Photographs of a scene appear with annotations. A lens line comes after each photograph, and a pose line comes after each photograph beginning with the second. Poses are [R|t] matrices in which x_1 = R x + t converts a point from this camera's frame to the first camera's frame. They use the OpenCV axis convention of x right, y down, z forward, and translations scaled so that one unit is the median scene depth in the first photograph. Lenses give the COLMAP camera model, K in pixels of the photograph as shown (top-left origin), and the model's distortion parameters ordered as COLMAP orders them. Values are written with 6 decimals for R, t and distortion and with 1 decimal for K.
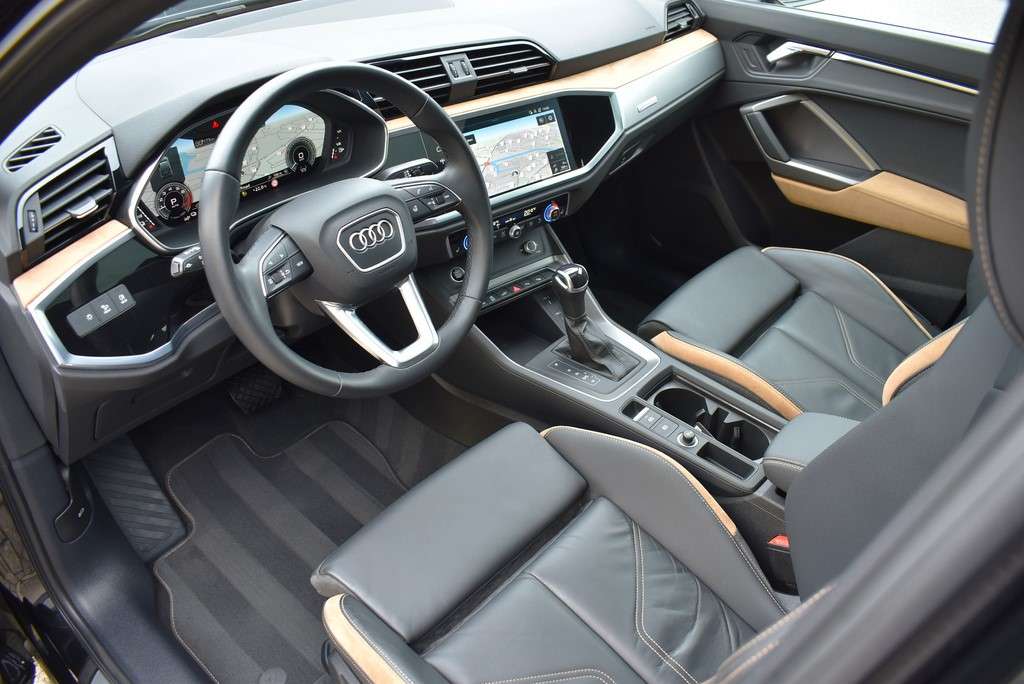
lens RADIAL K [[782.6, 0, 512.6], [0, 782.6, 358.2], [0, 0, 1]] dist [-0.091536, 0.008963]
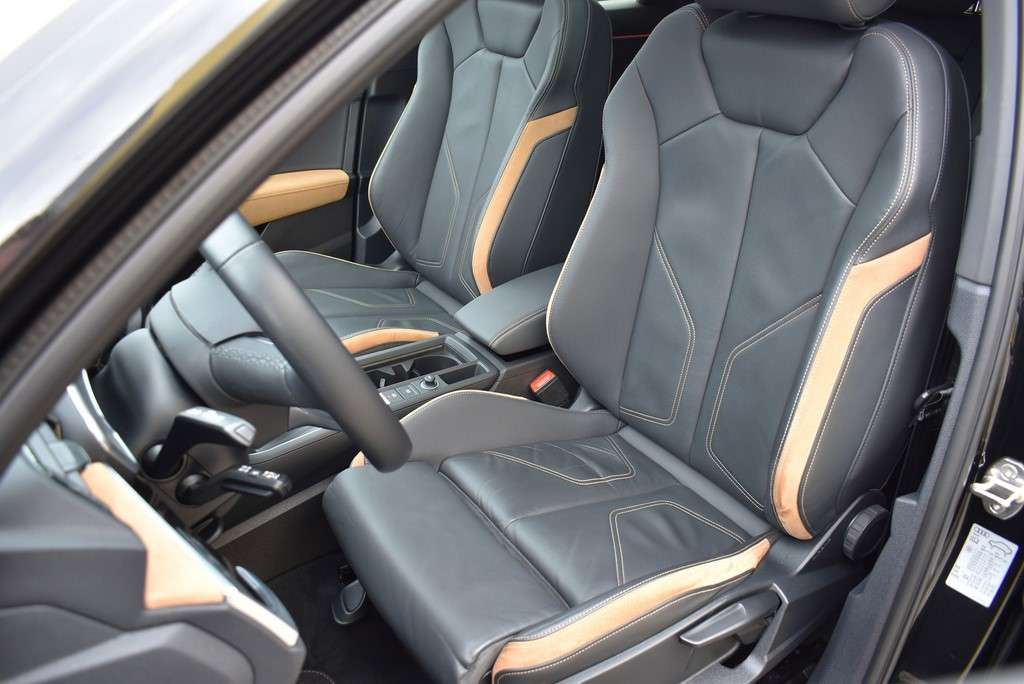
lens RADIAL K [[782.6, 0, 513.4], [0, 782.6, 339.7], [0, 0, 1]] dist [-0.091536, 0.008963]
pose [[0.280250, -0.489425, 0.825786, -0.584818], [0.601336, 0.760057, 0.246391, -0.135910], [-0.748234, 0.427524, 0.507315, 0.287267]]
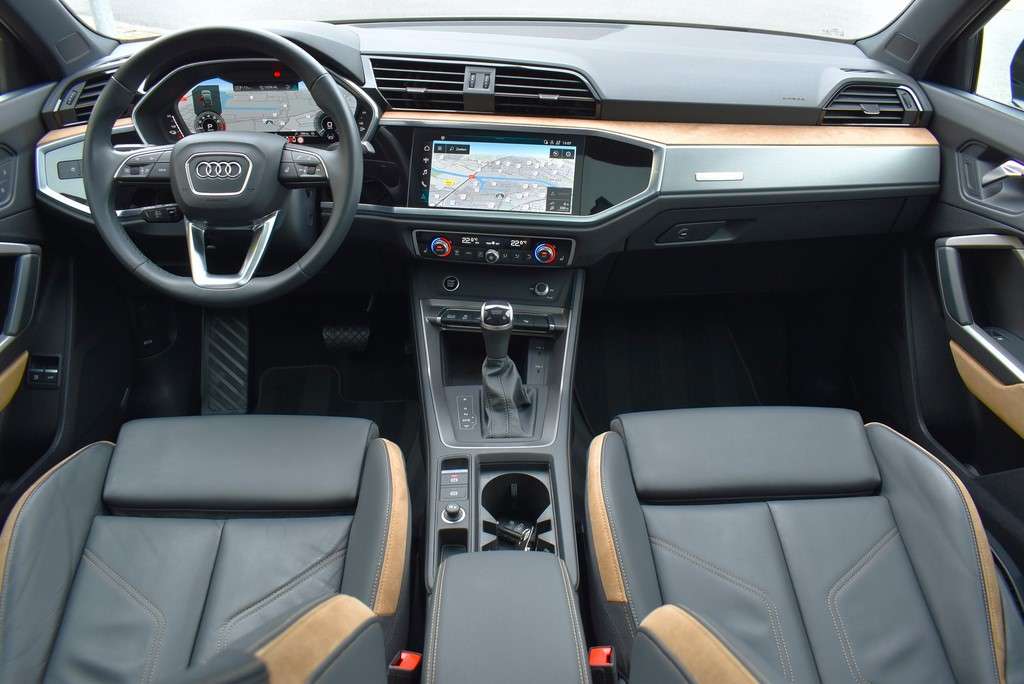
lens RADIAL K [[782.6, 0, 508.6], [0, 782.6, 343.1], [0, 0, 1]] dist [-0.091536, 0.008963]
pose [[0.691454, 0.356200, -0.628500, 0.670421], [-0.433589, 0.900494, 0.033332, -0.108749], [0.577834, 0.249463, 0.777095, 0.299911]]
